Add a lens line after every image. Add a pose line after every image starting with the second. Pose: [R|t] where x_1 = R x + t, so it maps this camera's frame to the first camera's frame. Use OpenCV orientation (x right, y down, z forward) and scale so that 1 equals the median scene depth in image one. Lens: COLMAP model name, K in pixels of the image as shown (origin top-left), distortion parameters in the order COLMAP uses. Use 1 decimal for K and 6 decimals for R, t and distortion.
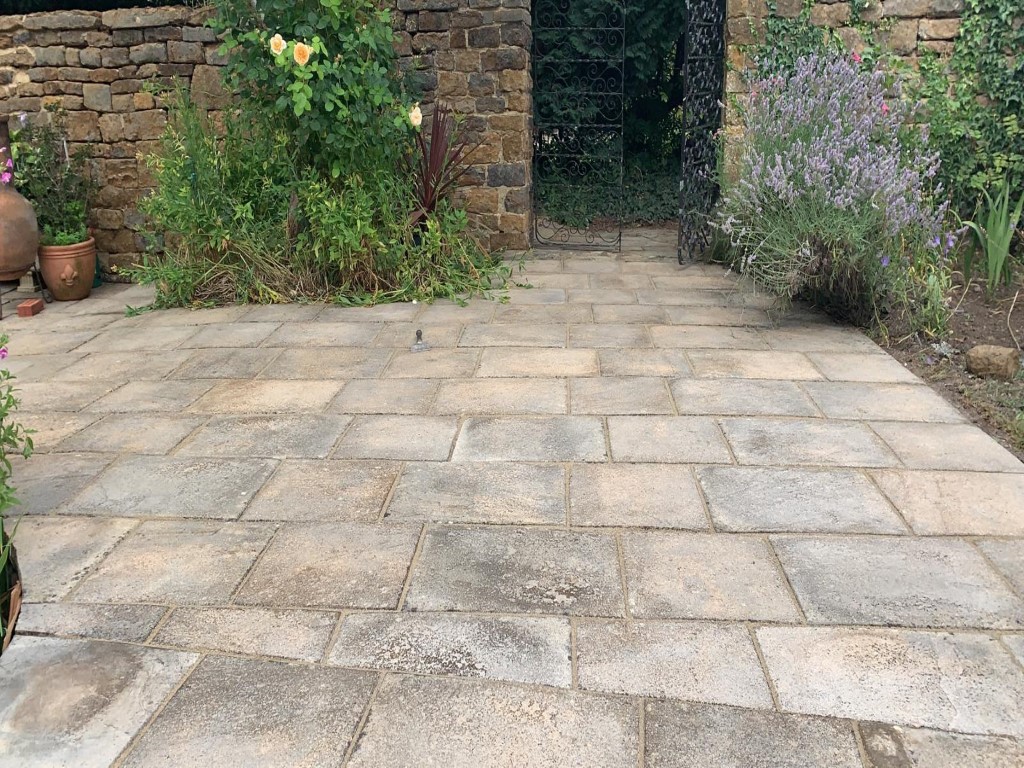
lens RADIAL K [[808.3, 0, 512.0], [0, 808.3, 384.0], [0, 0, 1]] dist [0.117853, -0.214295]
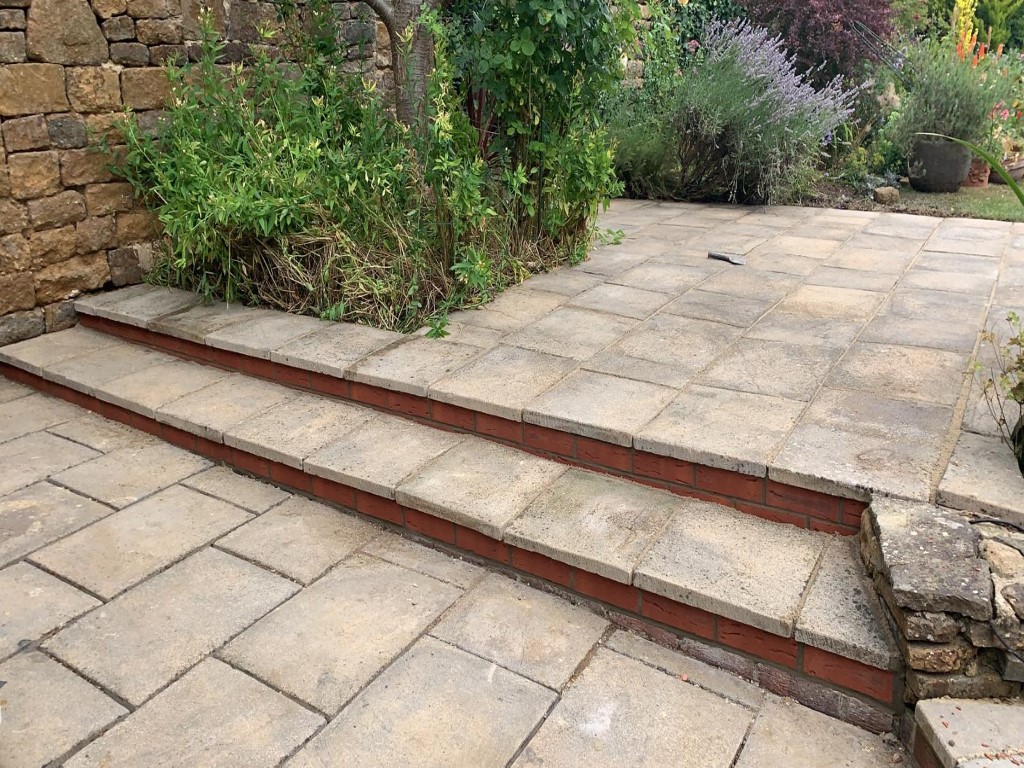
lens RADIAL K [[809.0, 0, 512.0], [0, 809.0, 384.0], [0, 0, 1]] dist [0.072296, -0.077746]
pose [[0.484249, -0.317099, 0.815446, -1.331786], [0.297195, 0.936211, 0.187573, -0.203099], [-0.822908, 0.151515, 0.547599, 0.676255]]
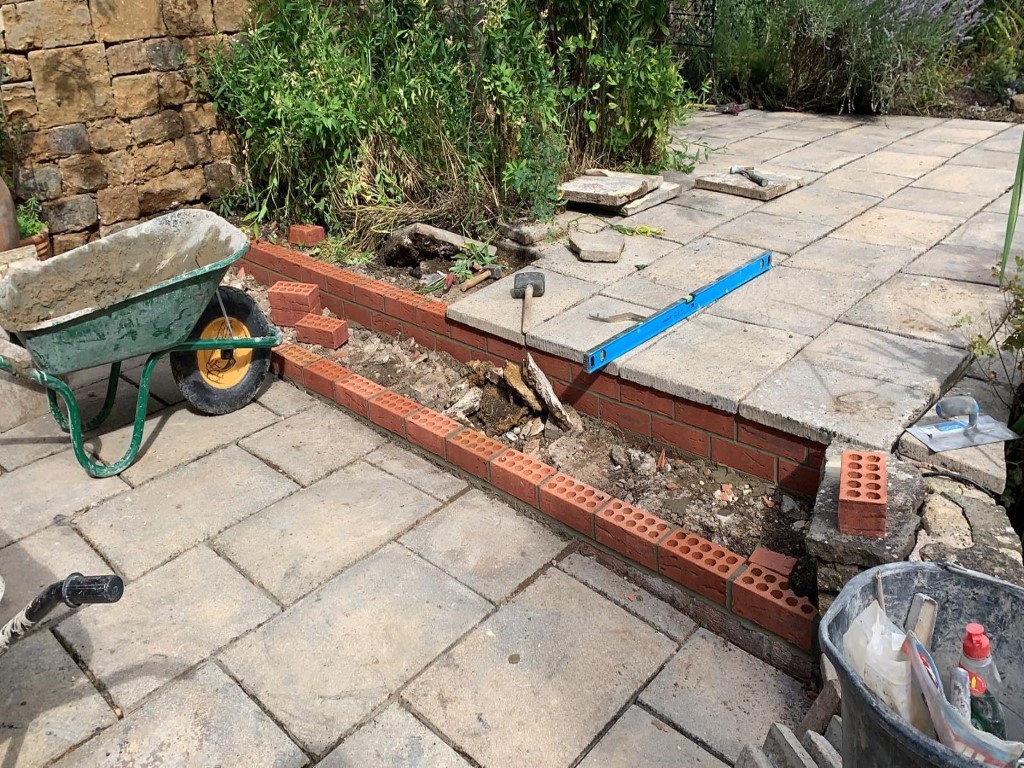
lens RADIAL K [[799.5, 0, 513.8], [0, 799.5, 347.8], [0, 0, 1]] dist [0.095895, -0.156817]
pose [[0.627875, -0.349081, 0.695640, -1.262100], [0.294090, 0.933925, 0.203213, -0.180912], [-0.720613, 0.076989, 0.689049, 0.564063]]
